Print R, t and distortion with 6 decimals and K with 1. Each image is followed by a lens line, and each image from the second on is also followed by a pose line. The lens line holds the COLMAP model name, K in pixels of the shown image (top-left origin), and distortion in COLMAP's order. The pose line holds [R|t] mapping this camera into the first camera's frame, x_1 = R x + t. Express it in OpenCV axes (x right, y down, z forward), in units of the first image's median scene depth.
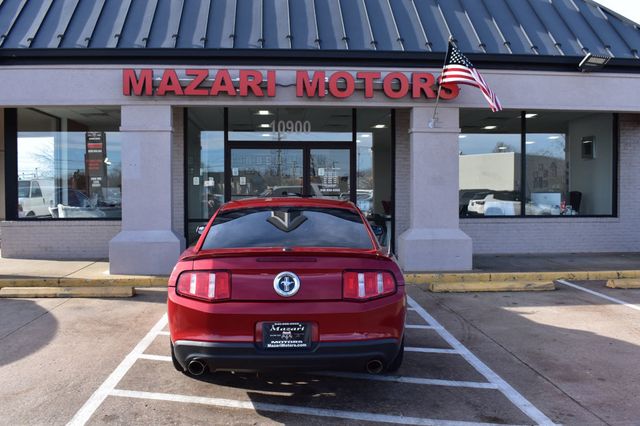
lens RADIAL K [[596.1, 0, 320.0], [0, 596.1, 213.0], [0, 0, 1]] dist [-0.078587, 0.002476]
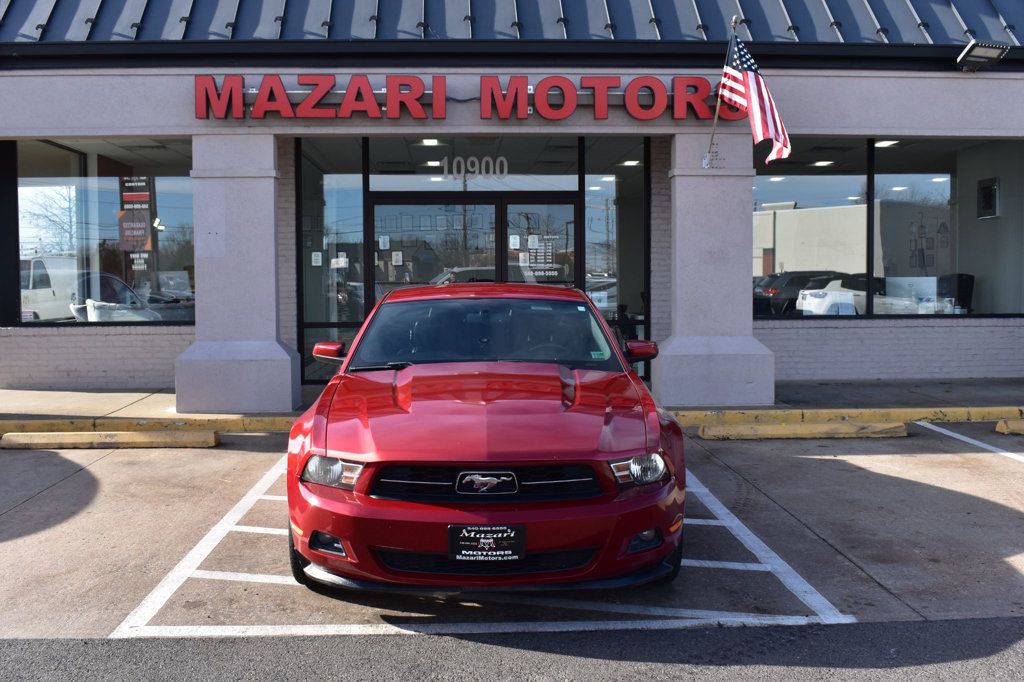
lens RADIAL K [[1086.5, 0, 512.0], [0, 1086.5, 341.0], [0, 0, 1]] dist [-0.062304, -0.009410]
pose [[0.999619, -0.002948, -0.027456, 0.021694], [0.003577, 0.999731, 0.022897, 0.005216], [0.027381, -0.022987, 0.999361, -0.105300]]
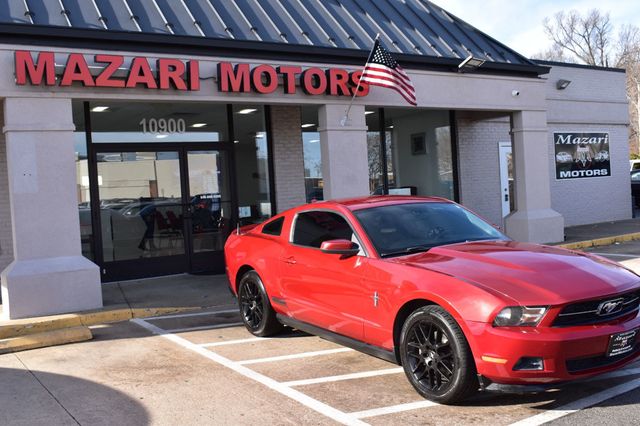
lens RADIAL K [[679.1, 0, 320.0], [0, 679.1, 213.0], [0, 0, 1]] dist [-0.062304, -0.009410]
pose [[0.869045, -0.064659, 0.490490, -0.415076], [0.073223, 0.997314, 0.001736, -0.004907], [-0.489285, 0.034406, 0.871445, 0.050051]]
